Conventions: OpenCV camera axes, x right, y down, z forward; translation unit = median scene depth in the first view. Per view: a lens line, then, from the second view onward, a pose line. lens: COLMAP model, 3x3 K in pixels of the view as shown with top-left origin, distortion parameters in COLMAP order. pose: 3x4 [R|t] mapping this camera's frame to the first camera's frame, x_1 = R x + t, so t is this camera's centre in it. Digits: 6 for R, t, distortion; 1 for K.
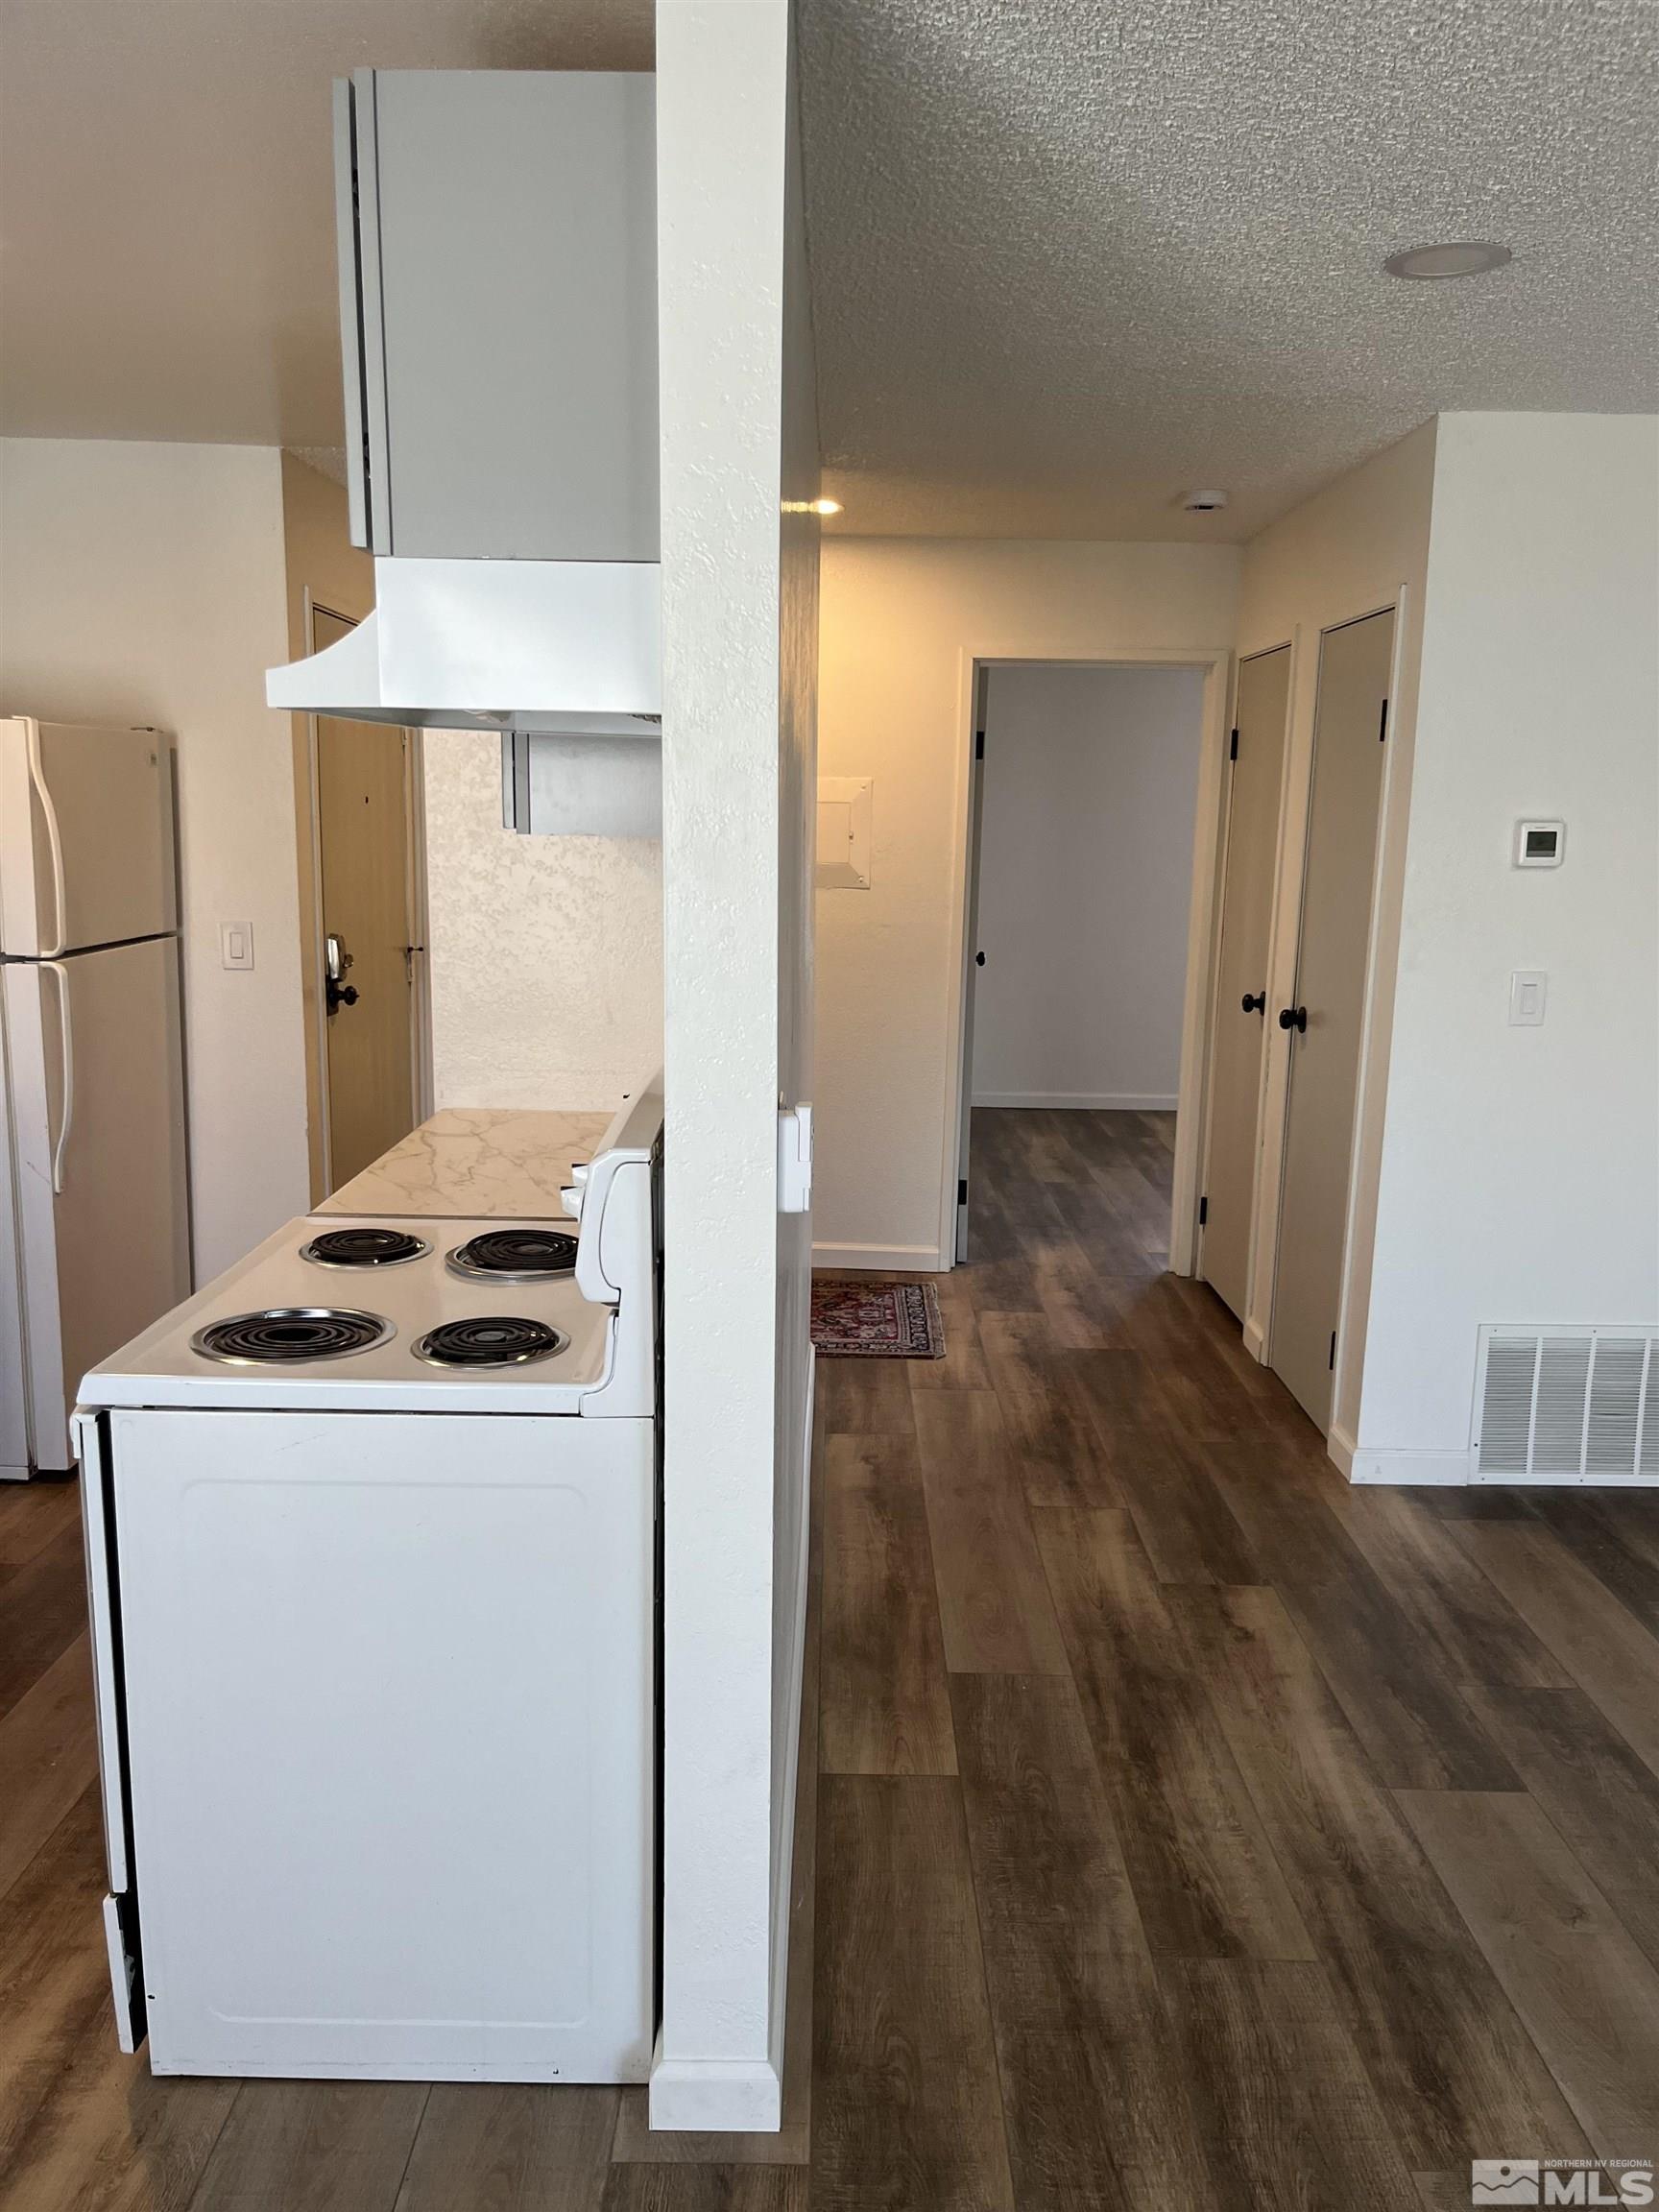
lens RADIAL K [[1673.3, 0, 825.7], [0, 1673.3, 1108.9], [0, 0, 1]] dist [0.060939, -0.090283]
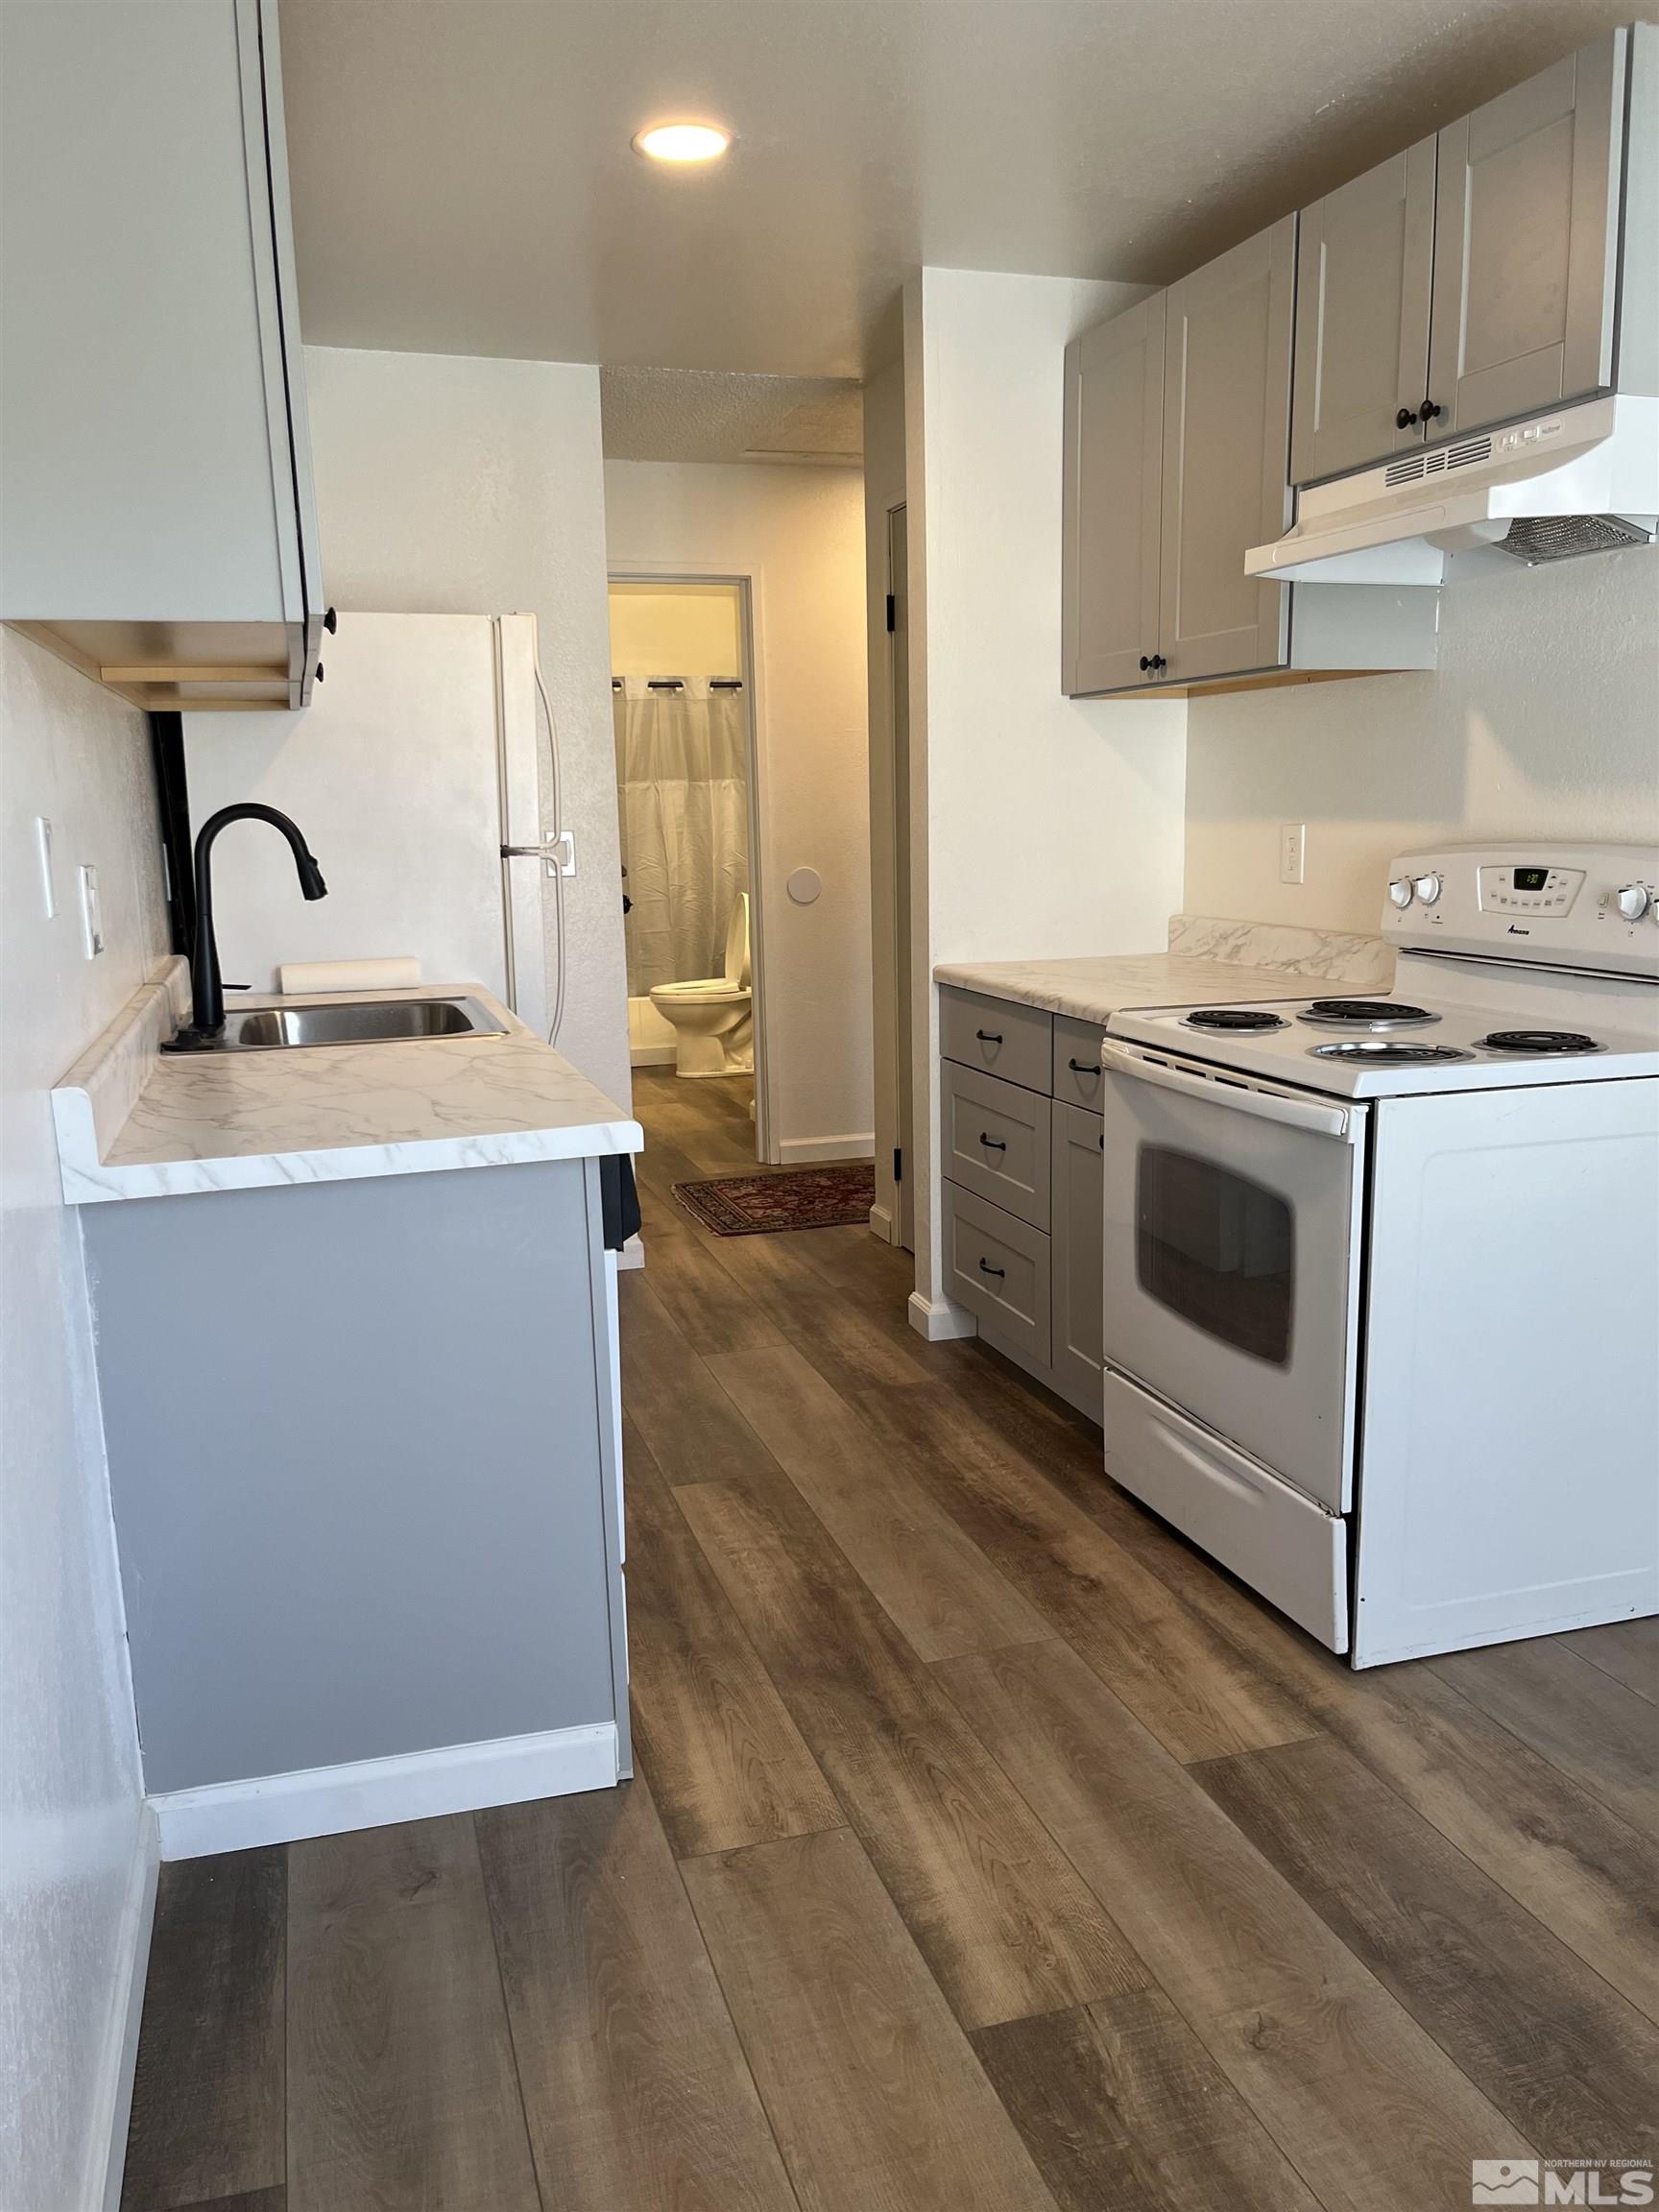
lens RADIAL K [[1673.3, 0, 796.0], [0, 1673.3, 1110.5], [0, 0, 1]] dist [0.060939, -0.090283]
pose [[0.956544, -0.088669, 0.277779, -0.755987], [0.088244, 0.996000, 0.014060, 0.085576], [-0.277915, 0.011063, 0.960542, -0.035183]]
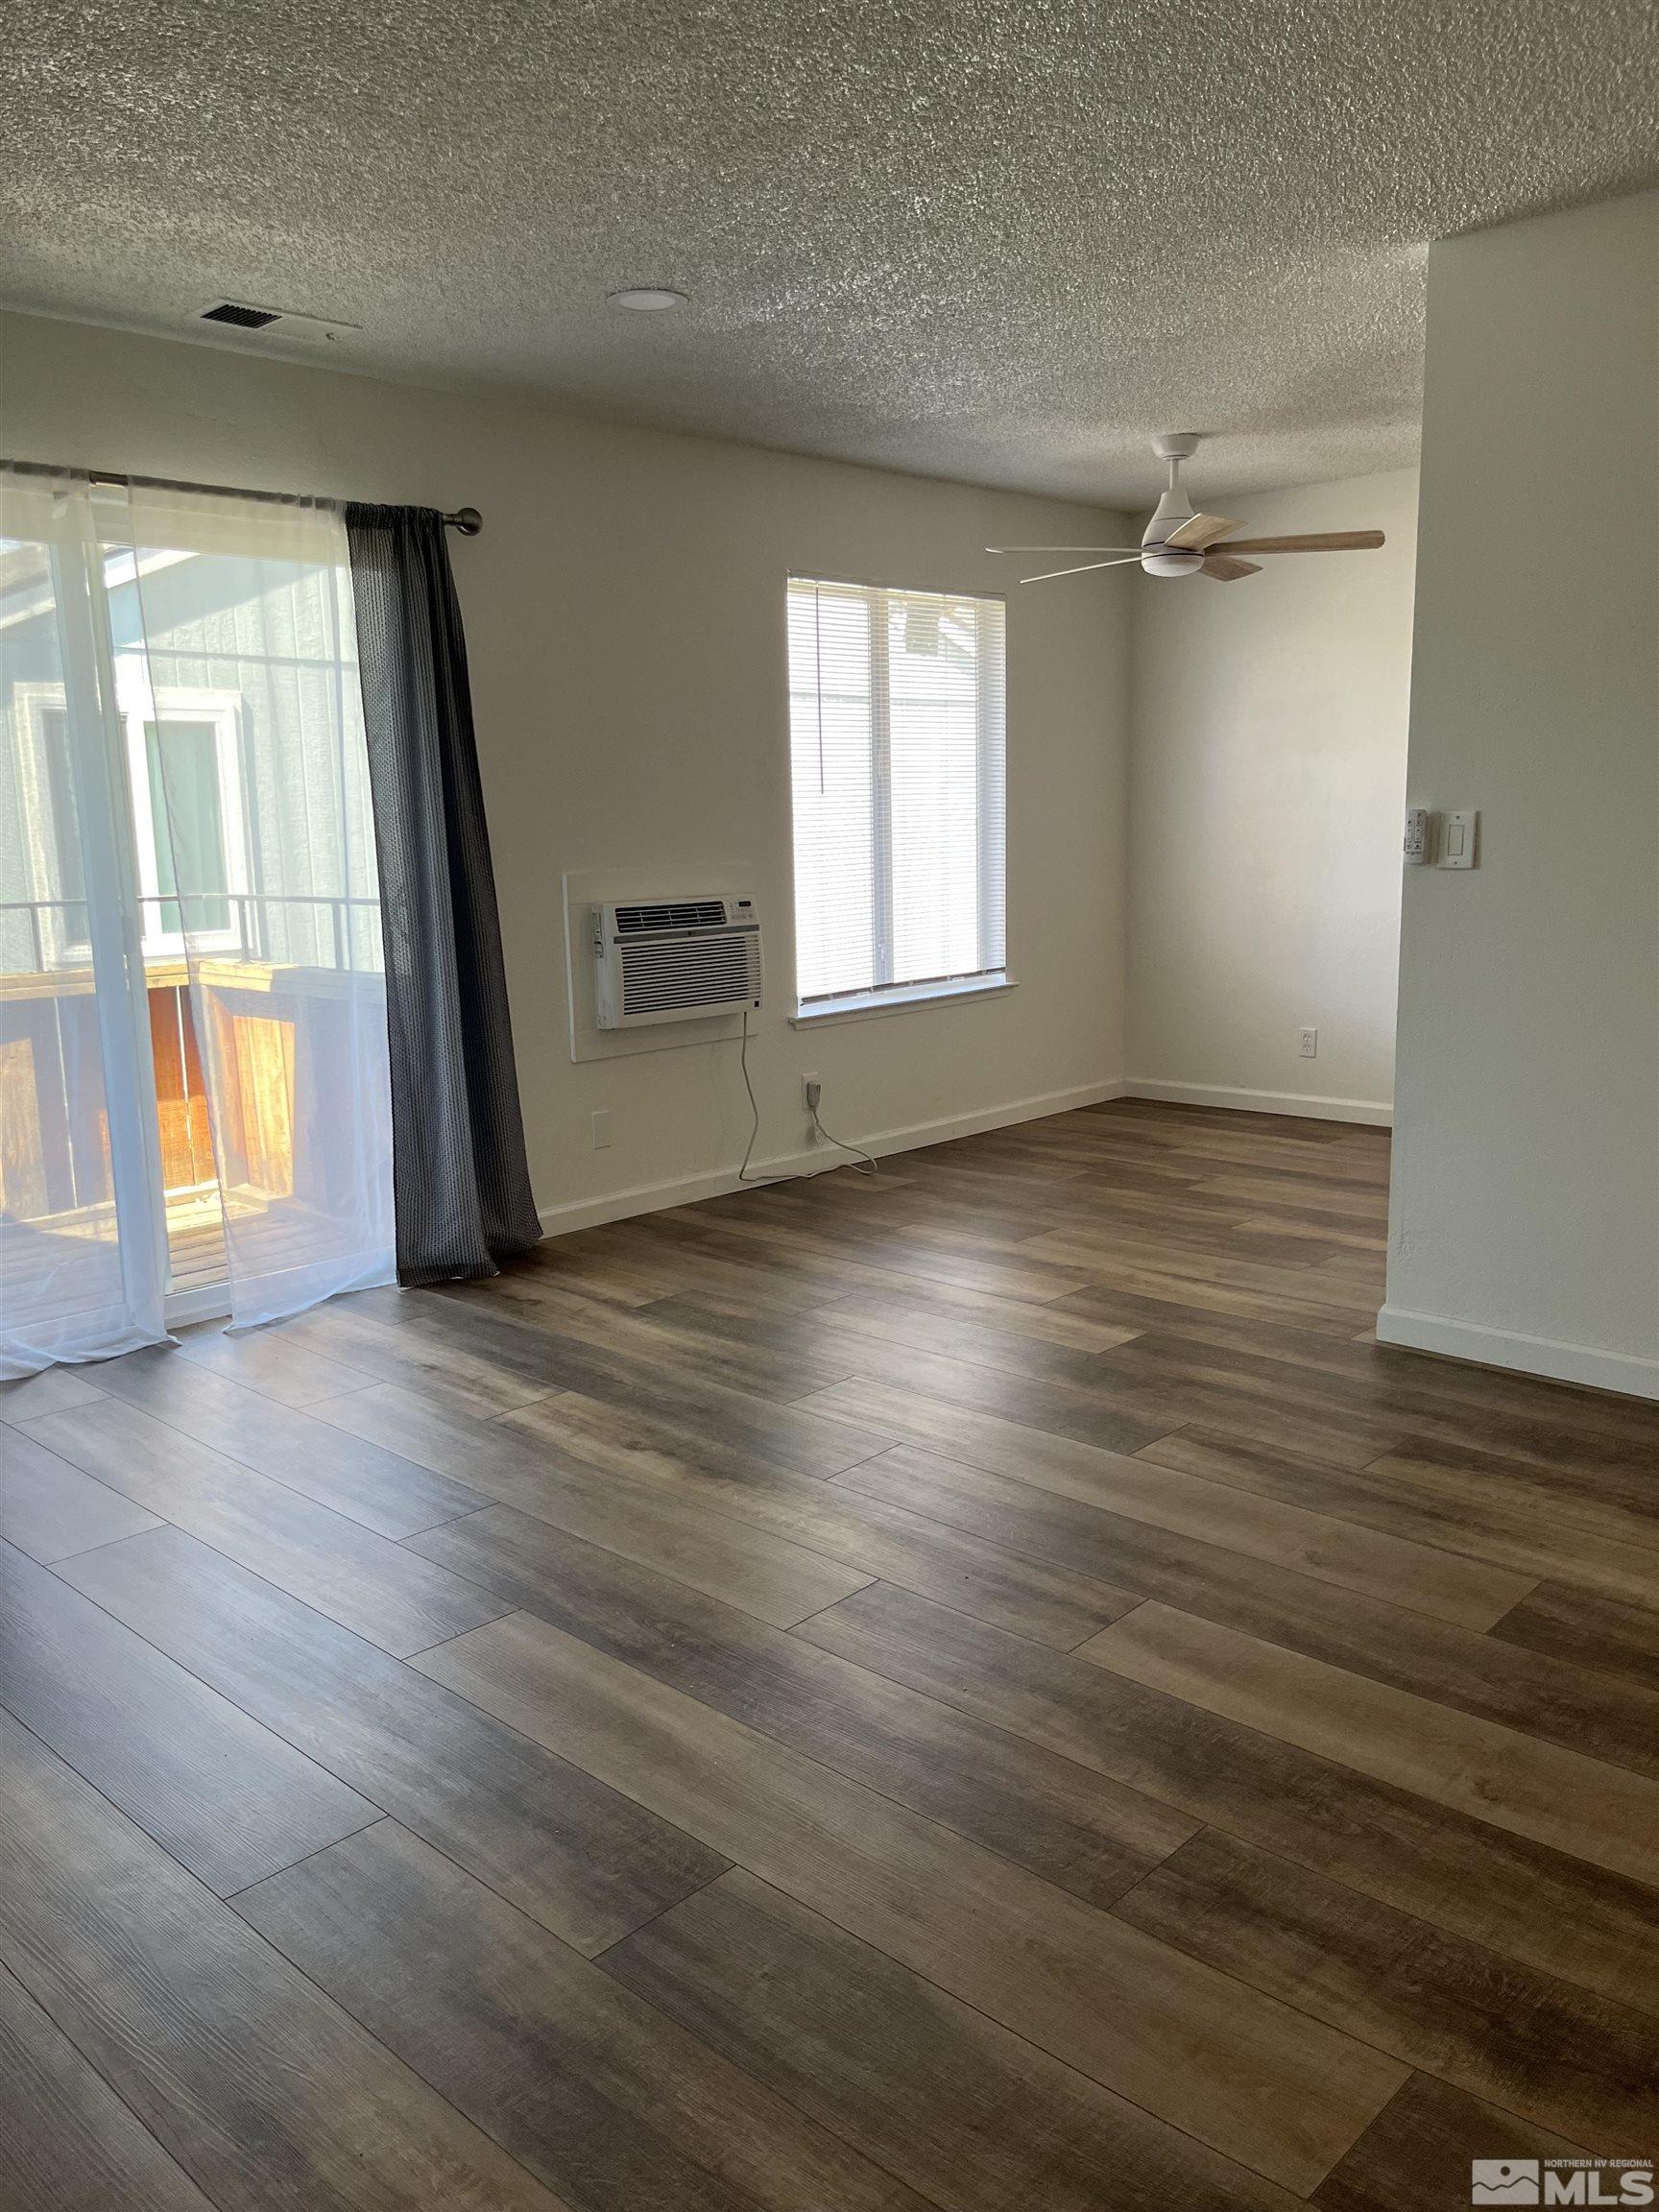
lens RADIAL K [[1673.3, 0, 821.8], [0, 1673.3, 1120.4], [0, 0, 1]] dist [0.060939, -0.090283]
pose [[-0.689517, 0.135079, -0.711562, 1.219549], [-0.113342, 0.950225, 0.290216, -0.095348], [0.715346, 0.280759, -0.639886, 1.174351]]
